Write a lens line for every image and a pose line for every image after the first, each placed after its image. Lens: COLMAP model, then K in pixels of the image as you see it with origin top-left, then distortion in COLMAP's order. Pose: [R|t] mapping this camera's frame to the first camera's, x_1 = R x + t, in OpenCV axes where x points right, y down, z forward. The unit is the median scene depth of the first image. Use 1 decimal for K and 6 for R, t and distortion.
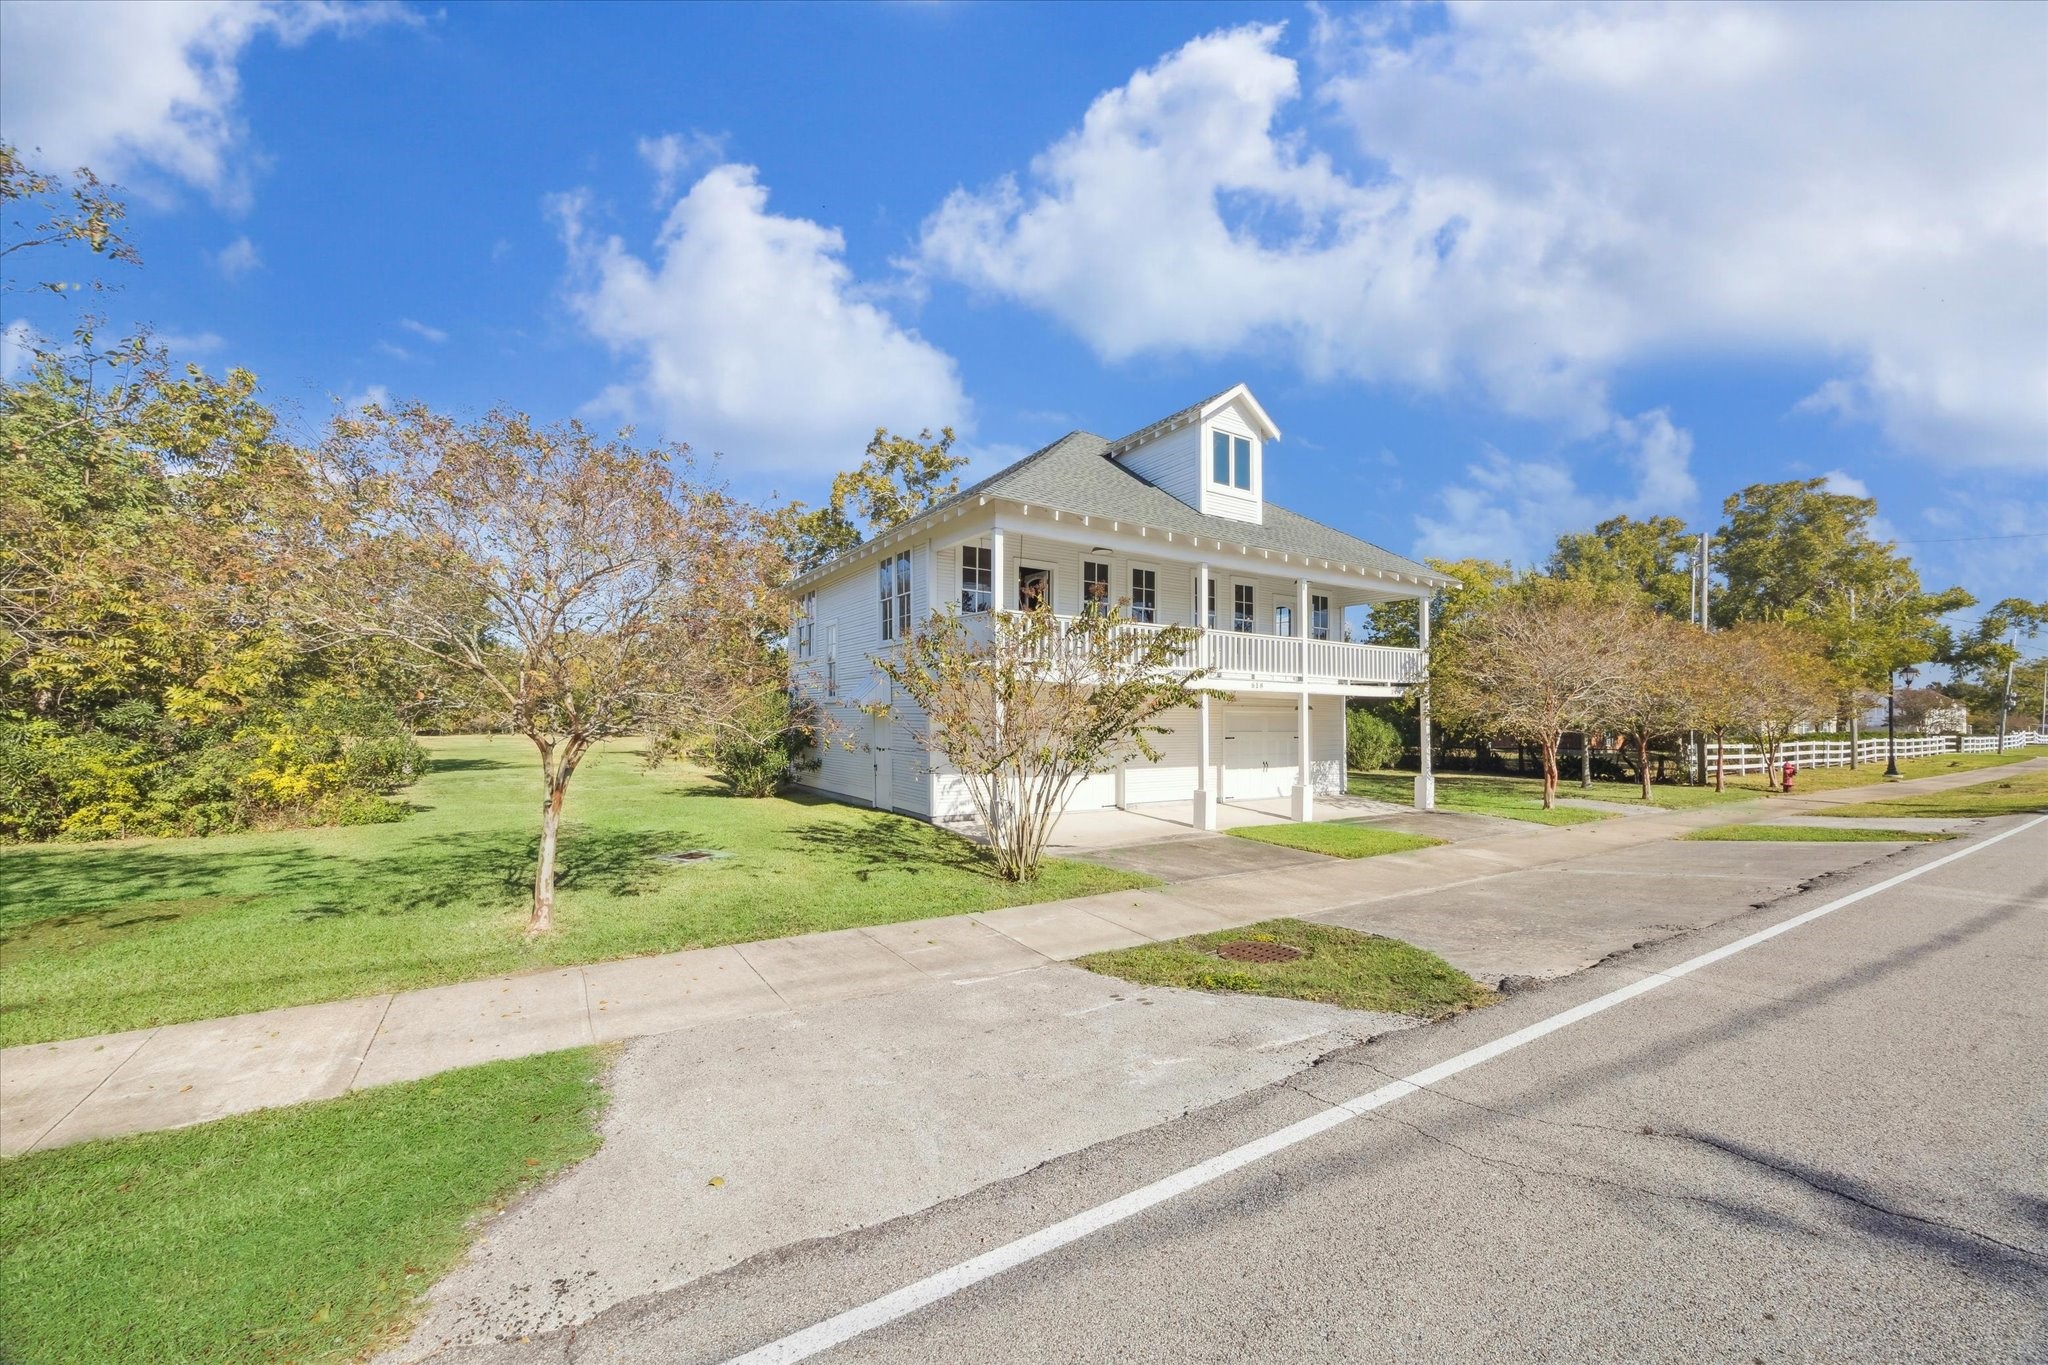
lens RADIAL K [[782.6, 0, 1032.1], [0, 782.6, 687.3], [0, 0, 1]] dist [-0.000901, -0.000075]
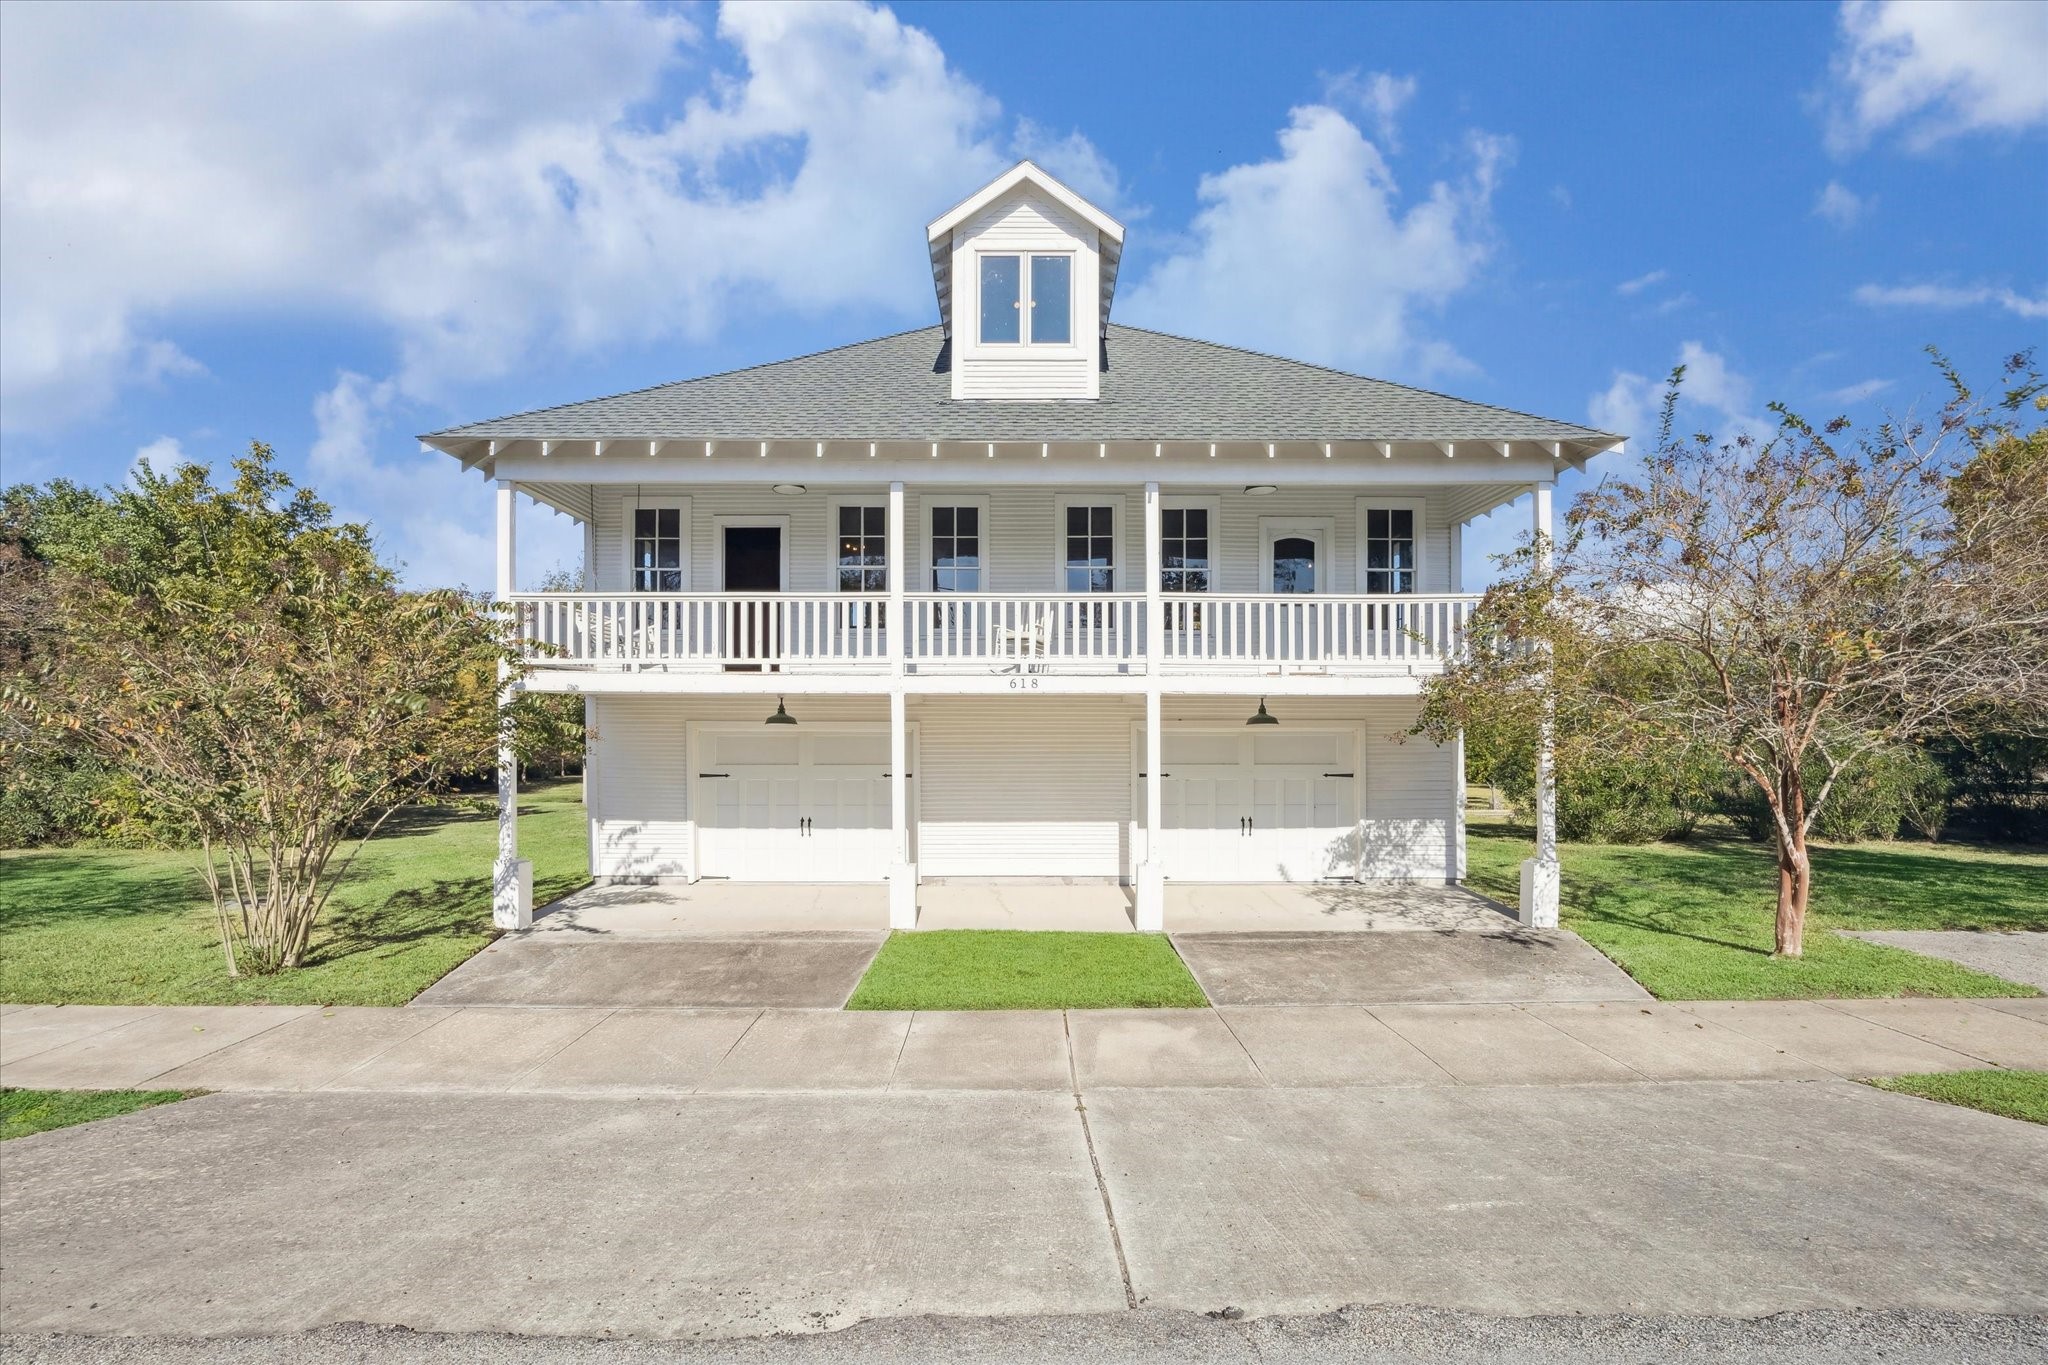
lens RADIAL K [[945.4, 0, 1019.9], [0, 945.4, 734.2], [0, 0, 1]] dist [-0.000687, 0.000005]
pose [[0.839841, -0.016870, -0.542570, 0.608014], [0.029032, 0.999482, 0.013862, 0.023435], [0.542055, -0.027393, 0.839896, 0.386896]]
